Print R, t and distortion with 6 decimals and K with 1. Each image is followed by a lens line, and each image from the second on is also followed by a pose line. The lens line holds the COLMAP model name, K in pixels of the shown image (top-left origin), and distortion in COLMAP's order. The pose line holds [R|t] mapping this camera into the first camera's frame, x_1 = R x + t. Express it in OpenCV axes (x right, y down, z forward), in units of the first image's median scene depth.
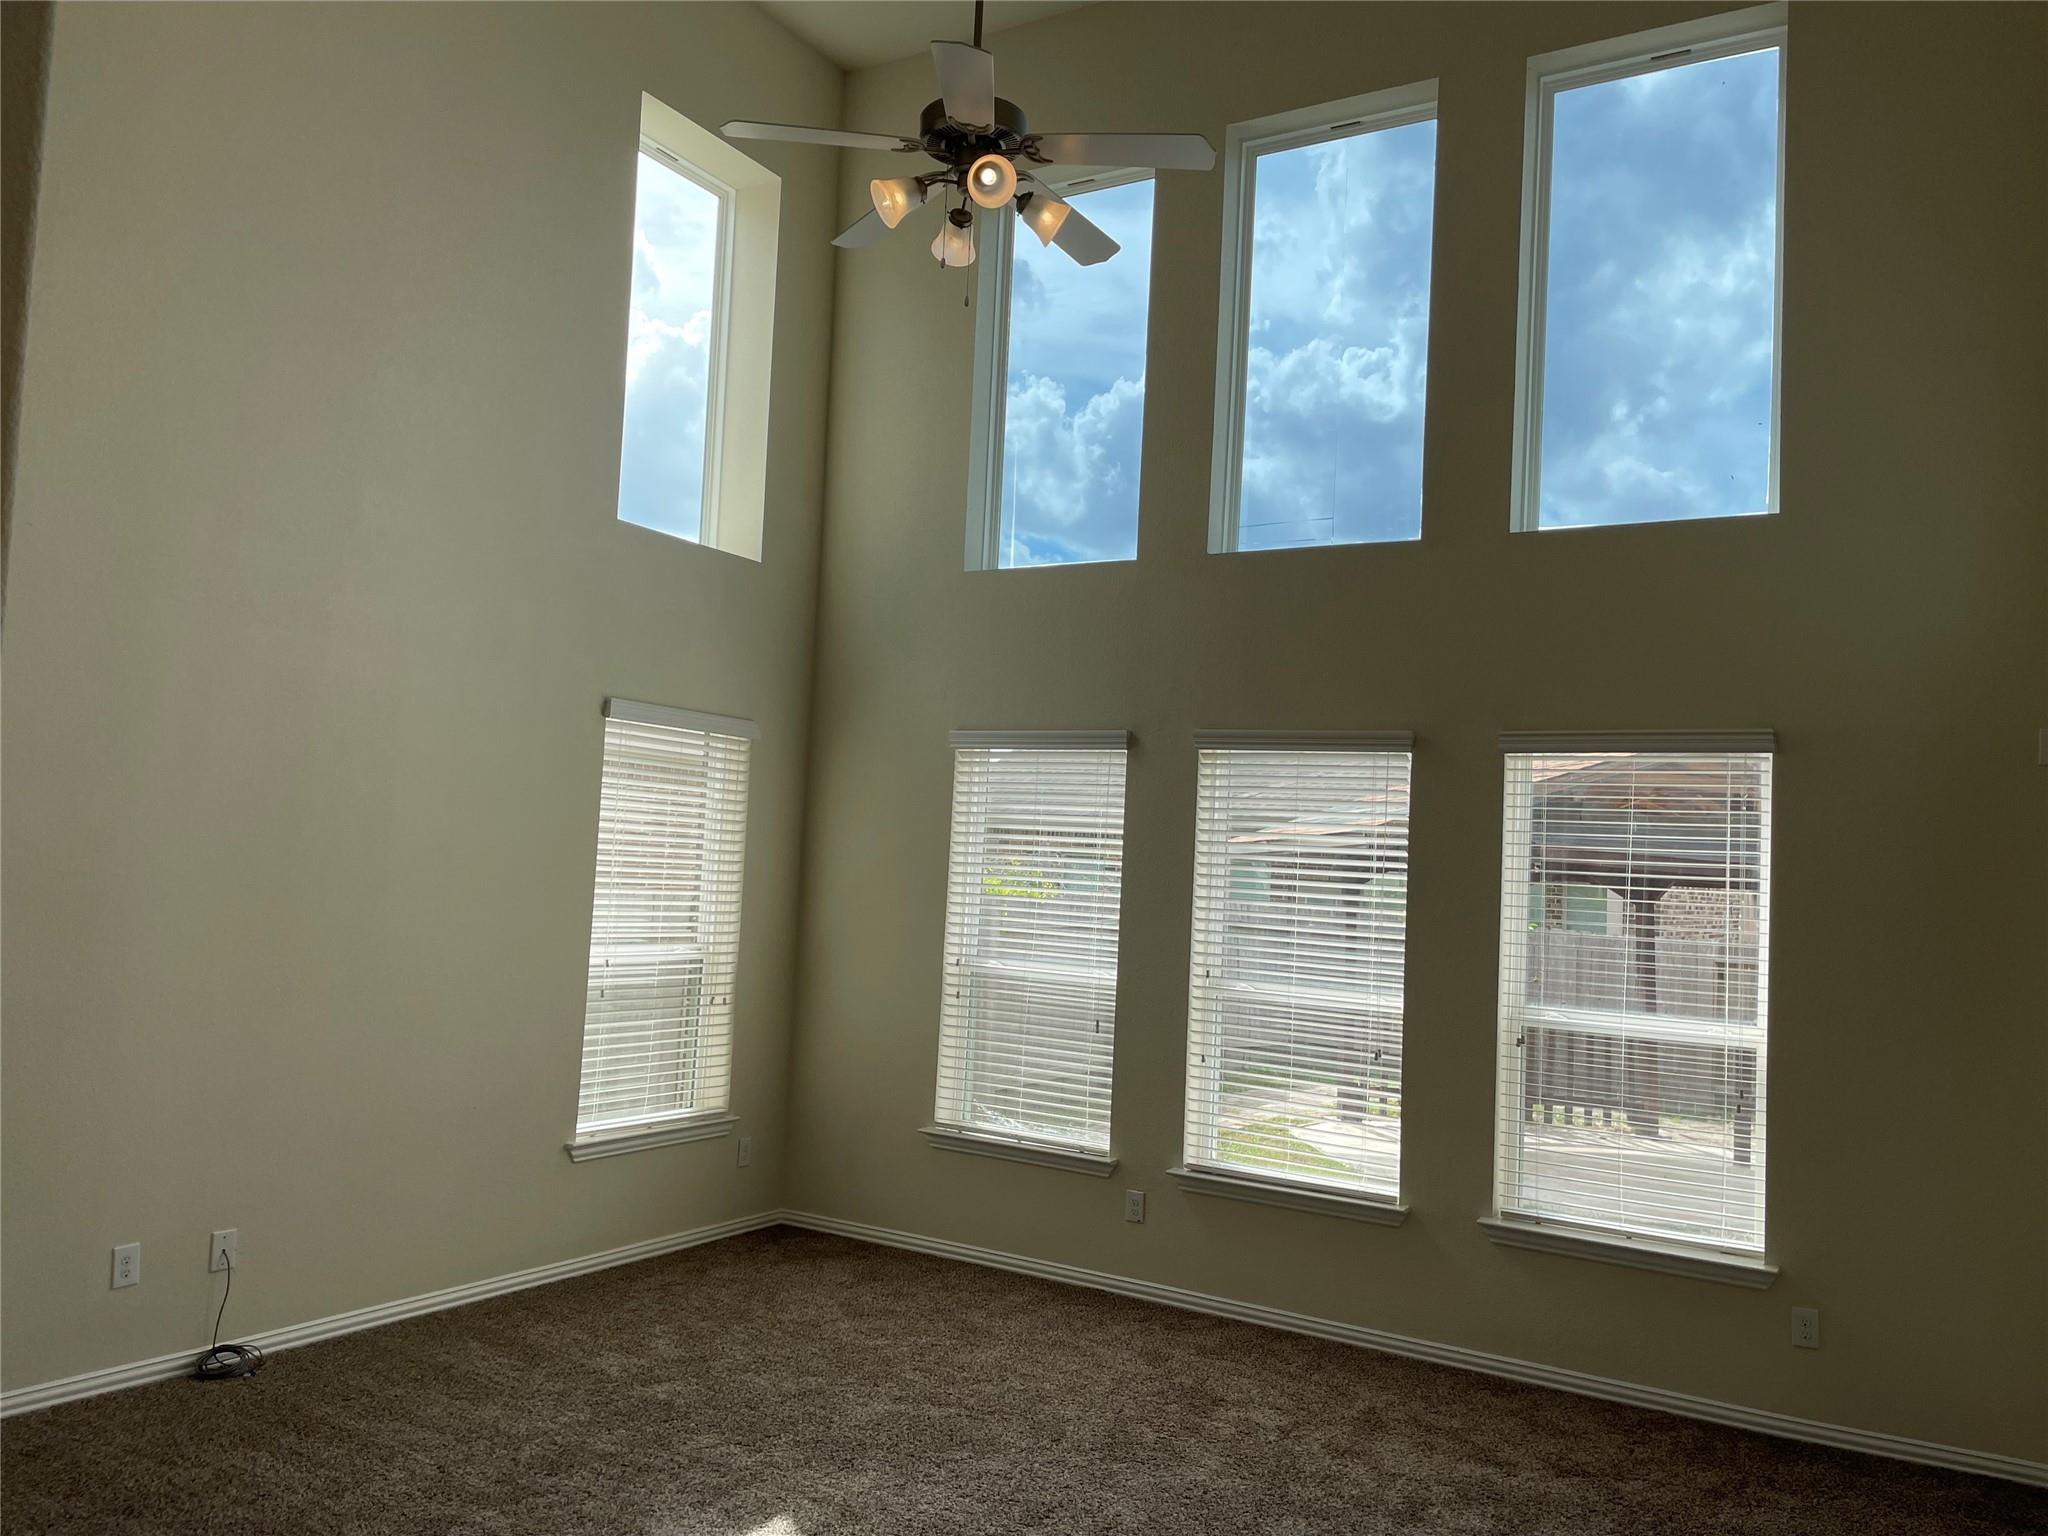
lens RADIAL K [[1535.3, 0, 1029.2], [0, 1535.3, 768.1], [0, 0, 1]] dist [0.078891, -0.099169]
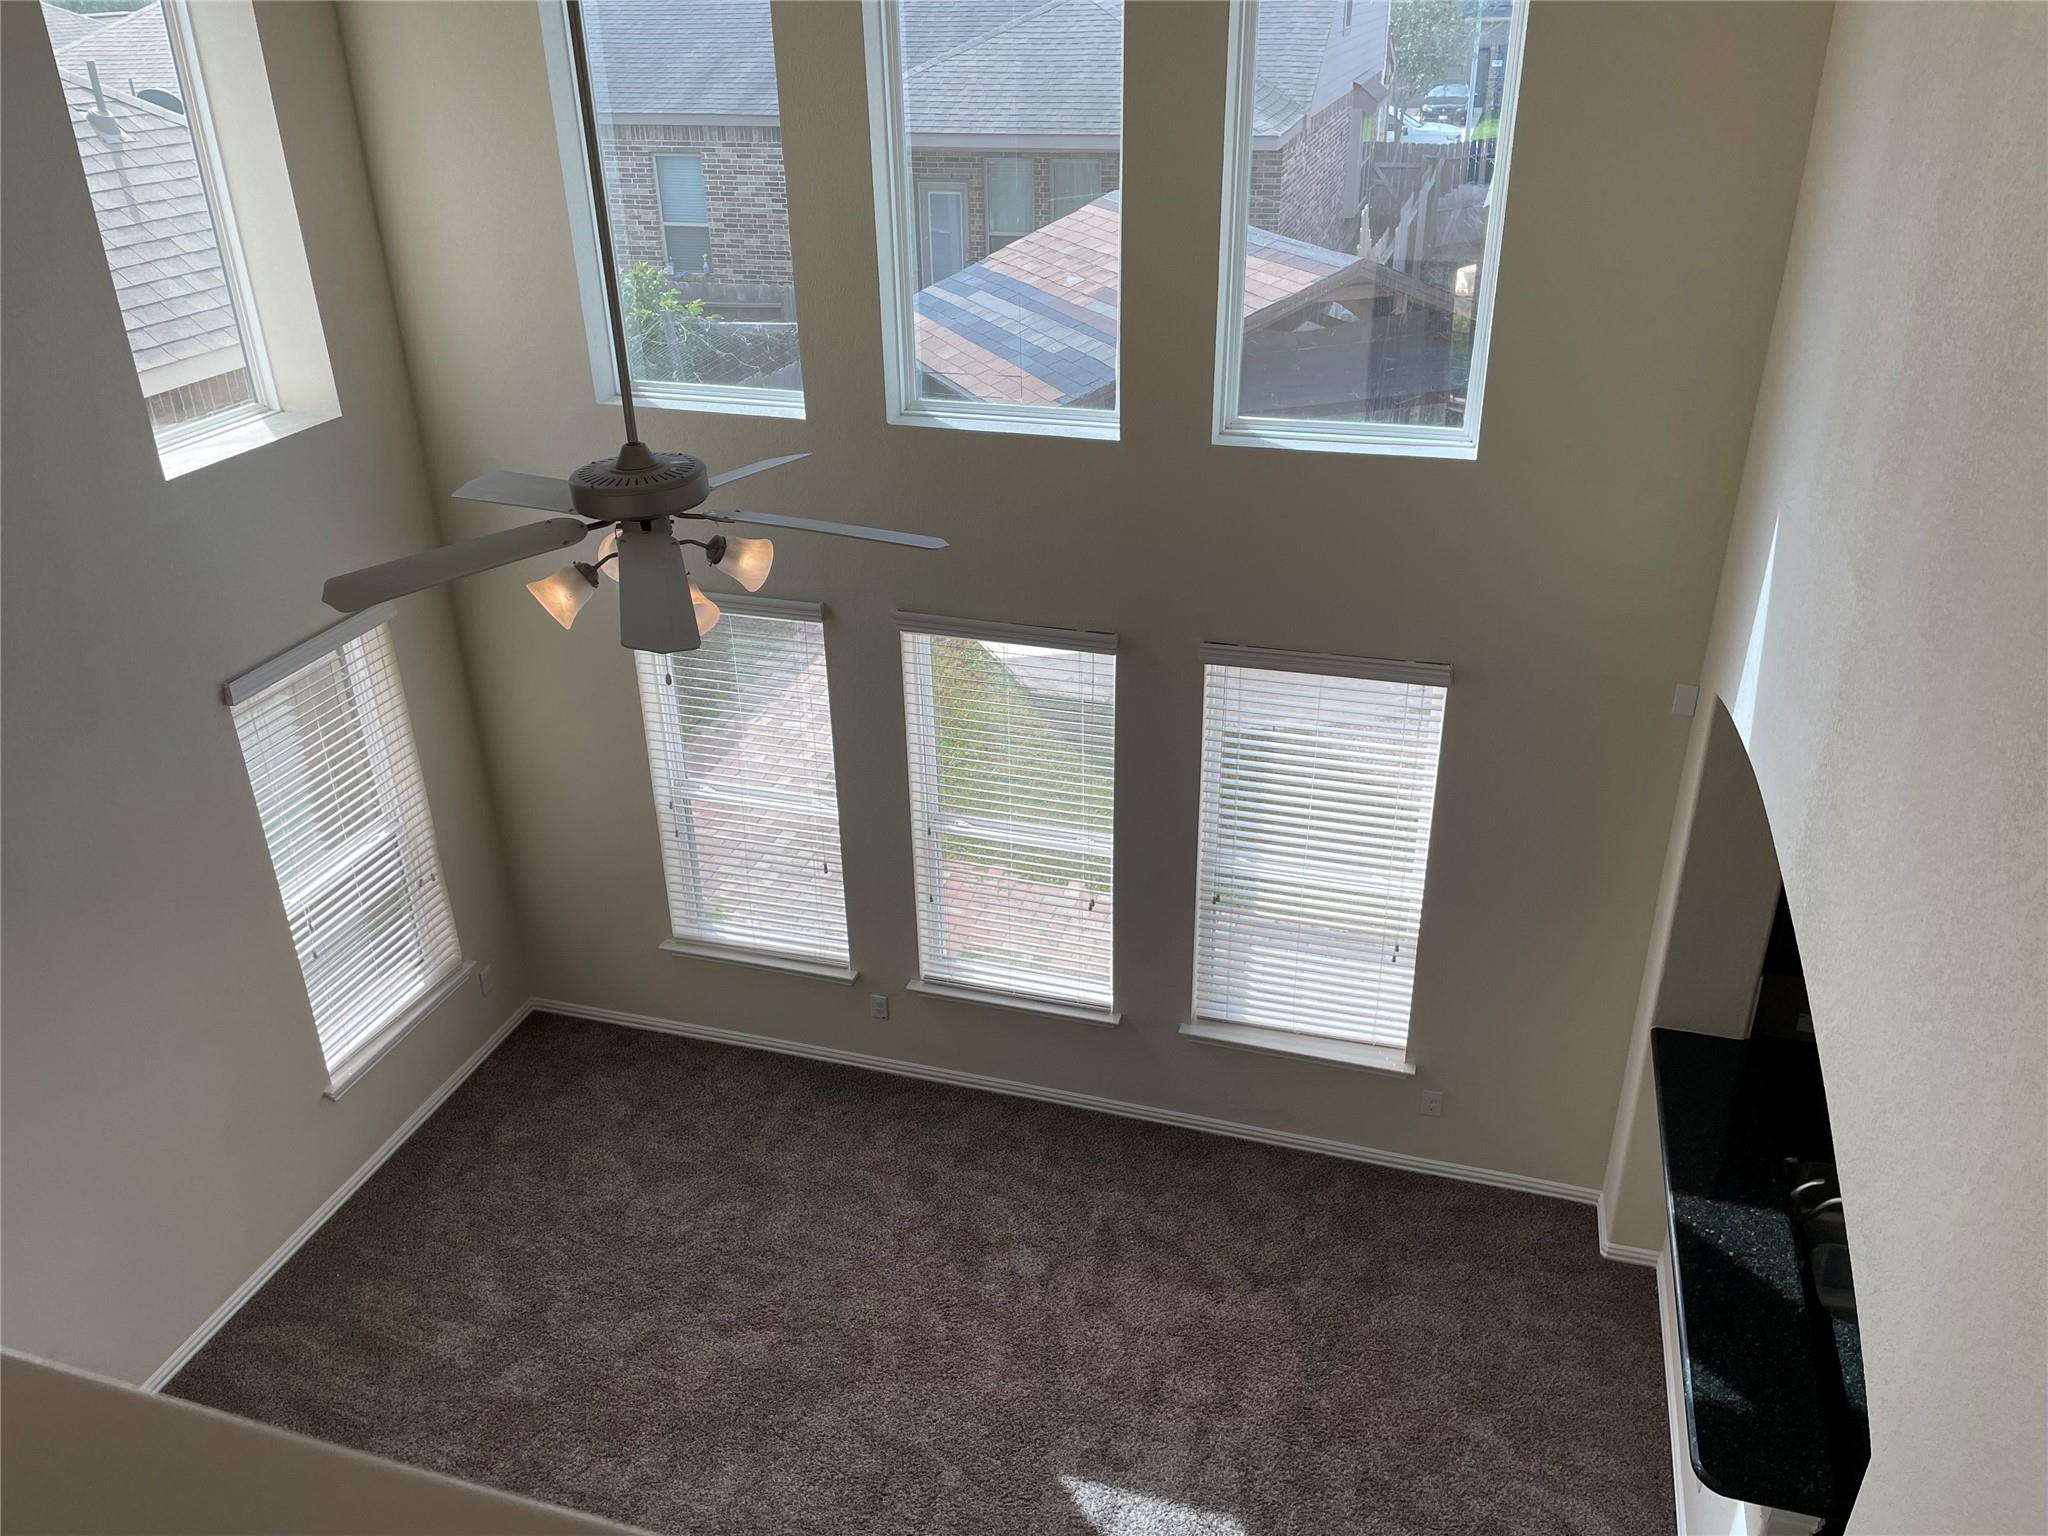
lens RADIAL K [[1535.3, 0, 1025.3], [0, 1535.3, 756.5], [0, 0, 1]] dist [0.078891, -0.099169]
pose [[0.966868, -0.168992, 0.191334, -0.013429], [0.048732, 0.857913, 0.511479, -0.506124], [-0.250584, -0.485208, 0.837724, 0.155319]]
